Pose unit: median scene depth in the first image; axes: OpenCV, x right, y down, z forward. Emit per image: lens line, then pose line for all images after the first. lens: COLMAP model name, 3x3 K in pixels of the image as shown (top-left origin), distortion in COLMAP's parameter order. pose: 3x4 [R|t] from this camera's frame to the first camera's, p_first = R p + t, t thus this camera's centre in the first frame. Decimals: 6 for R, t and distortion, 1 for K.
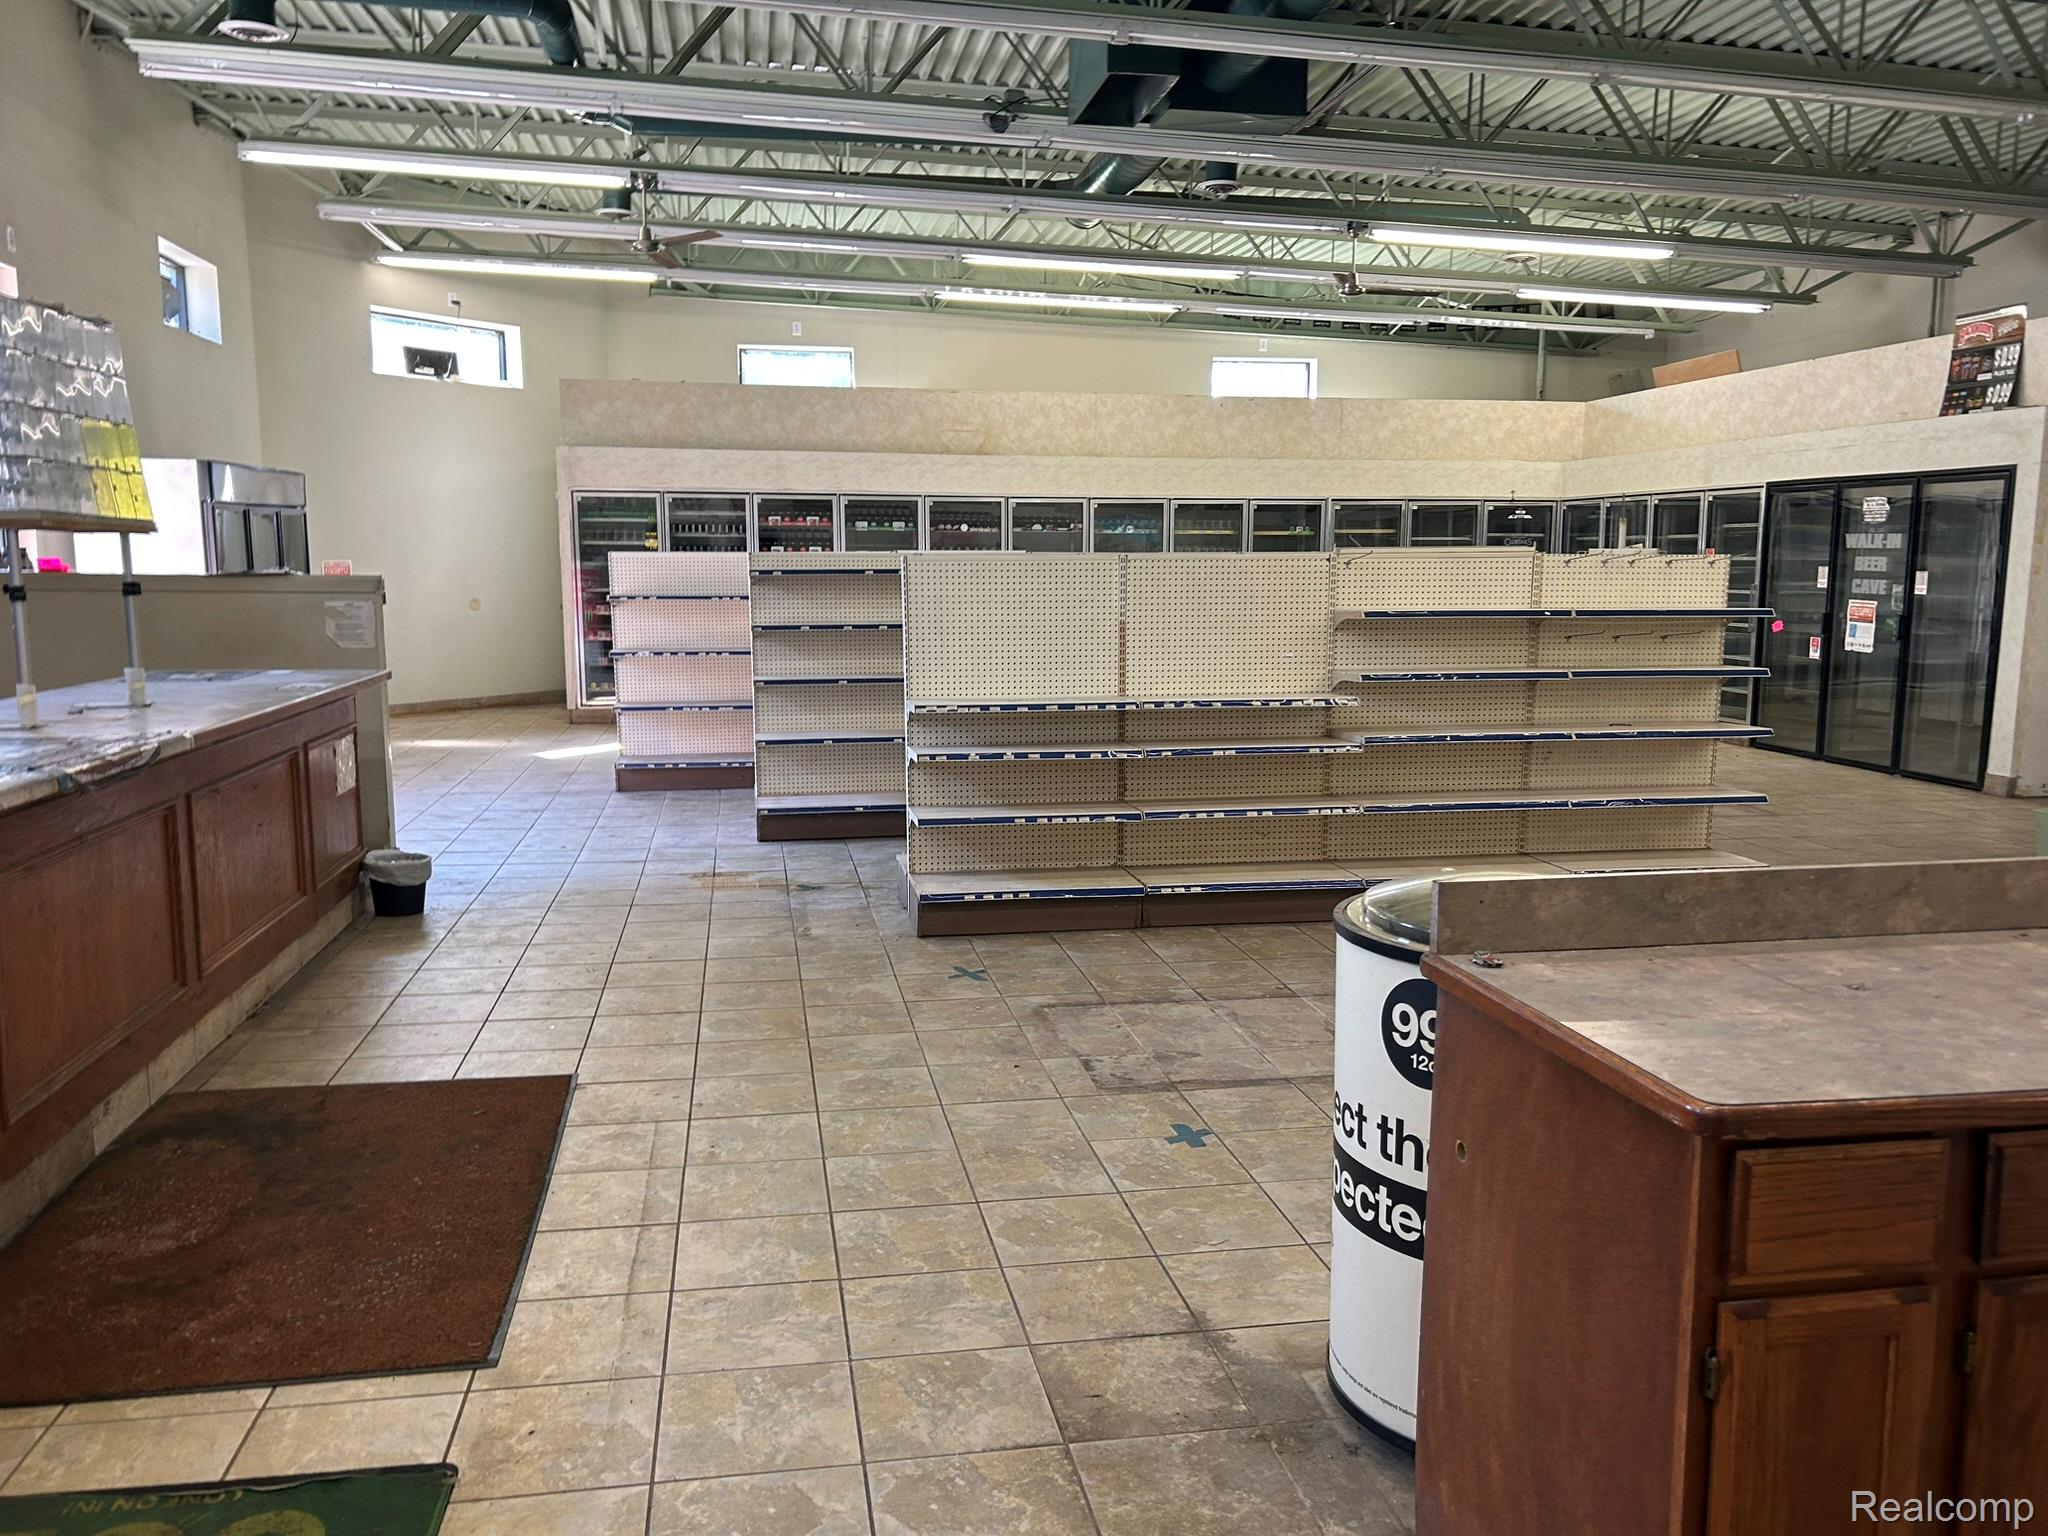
lens RADIAL K [[1569.5, 0, 1025.0], [0, 1569.5, 770.1], [0, 0, 1]] dist [0.039567, -0.032110]
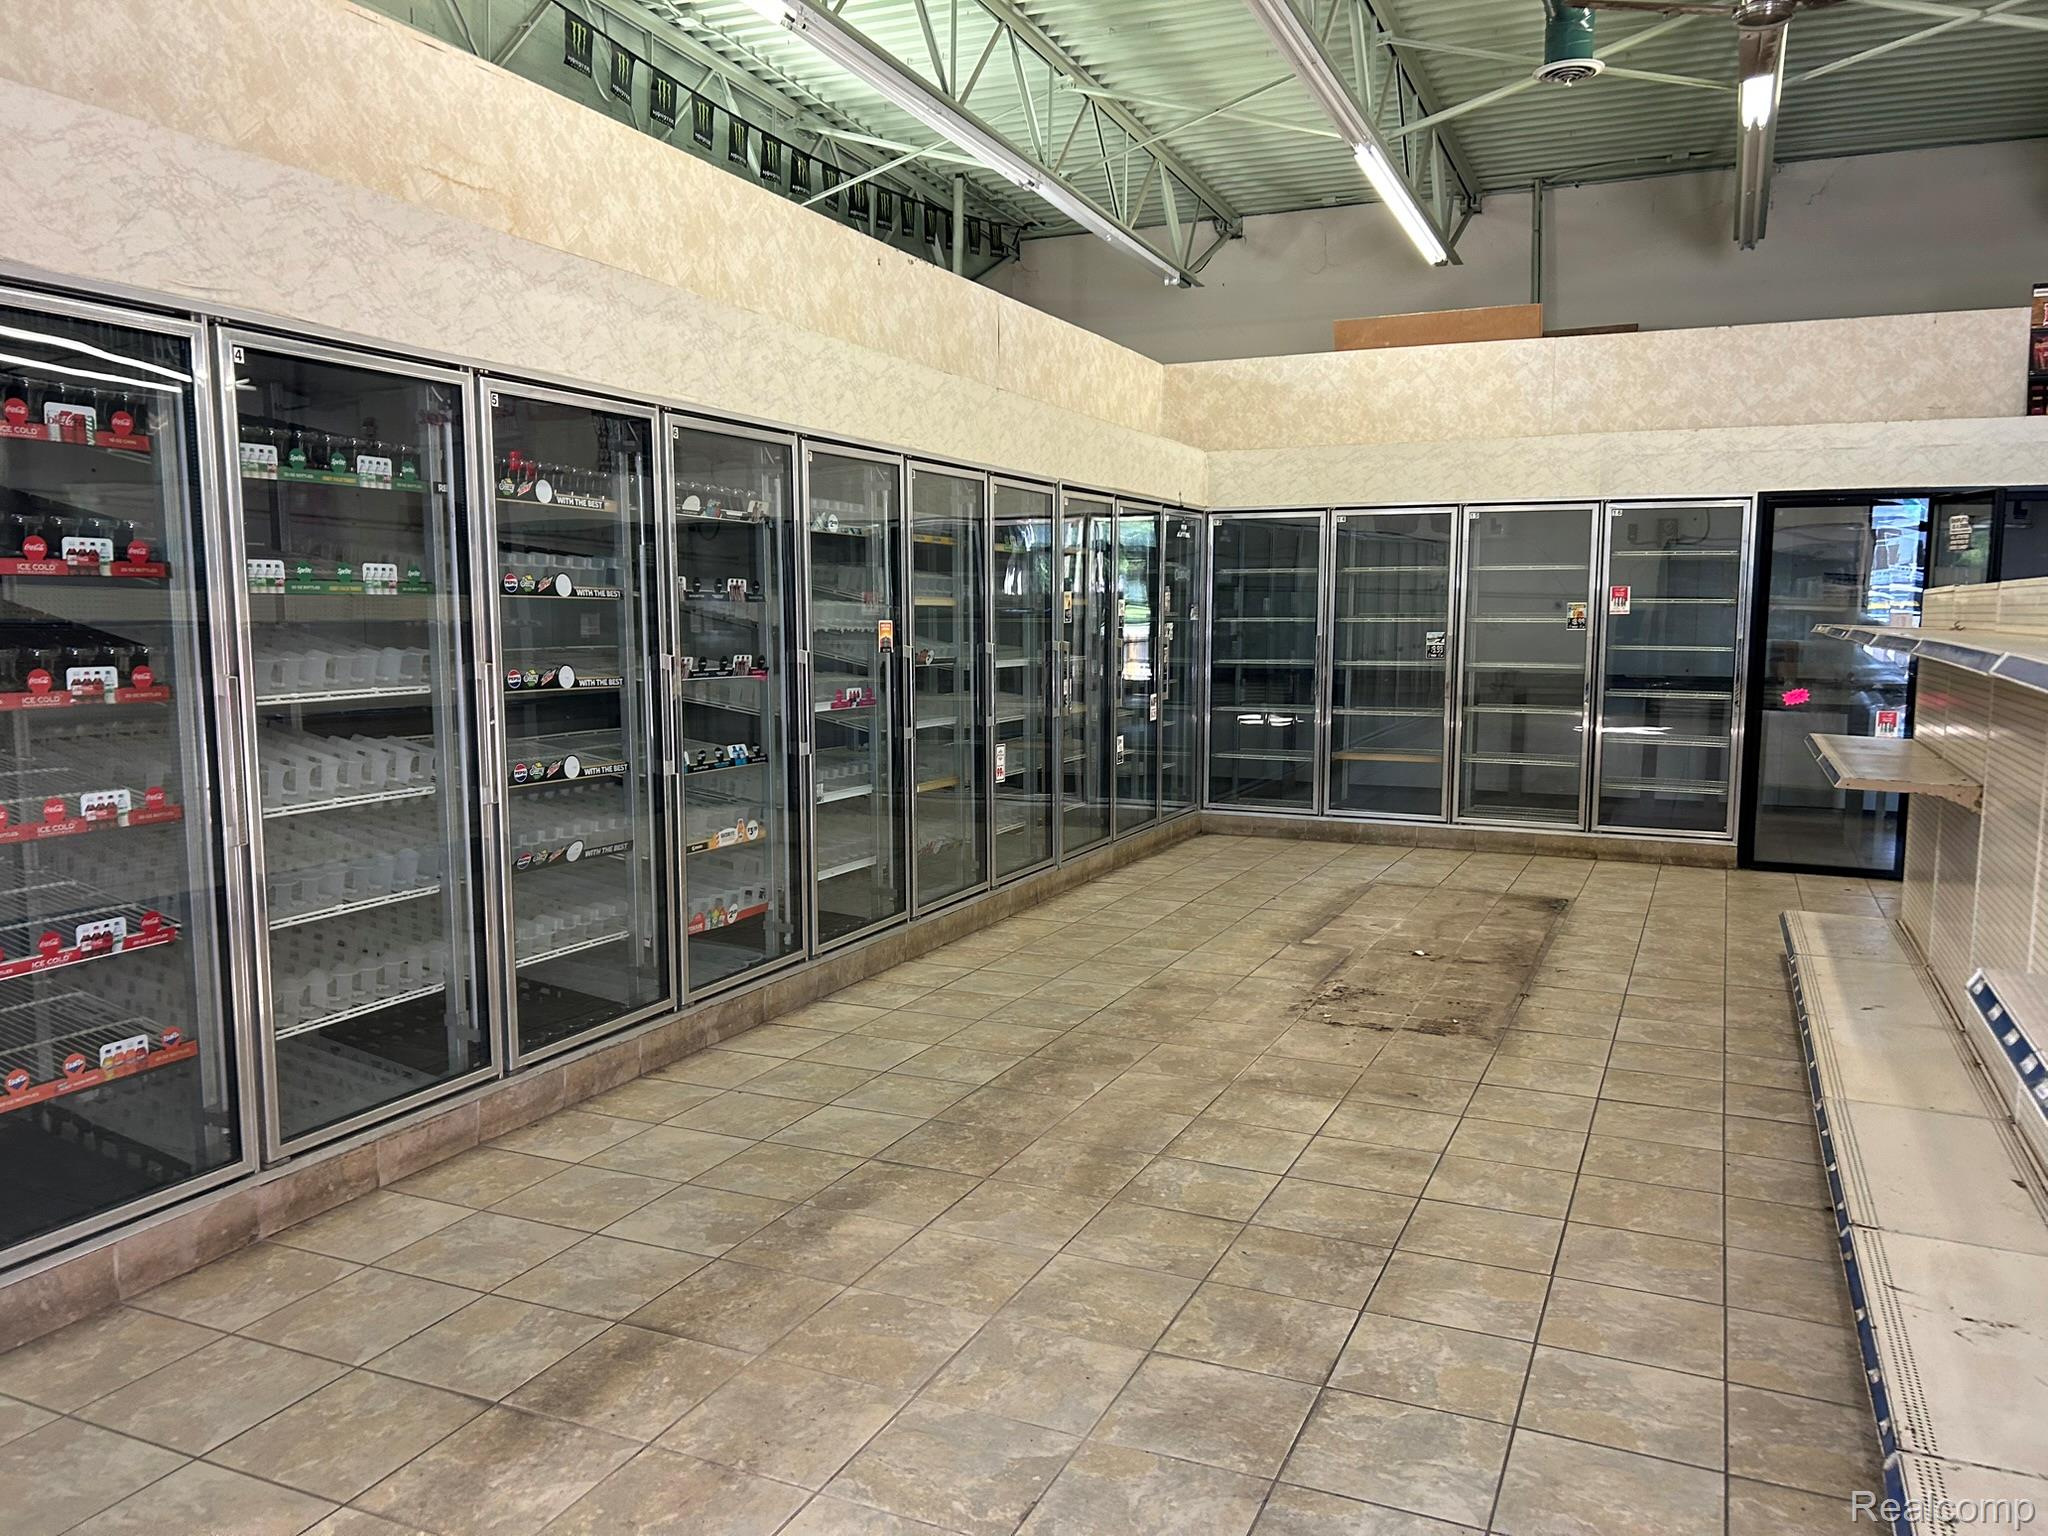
lens RADIAL K [[1569.5, 0, 1033.3], [0, 1569.5, 777.4], [0, 0, 1]] dist [0.039567, -0.032110]
pose [[0.547283, -0.088821, 0.832221, -0.255785], [0.111607, 0.993217, 0.032609, -0.099123], [-0.829473, 0.075035, 0.553484, 0.763557]]
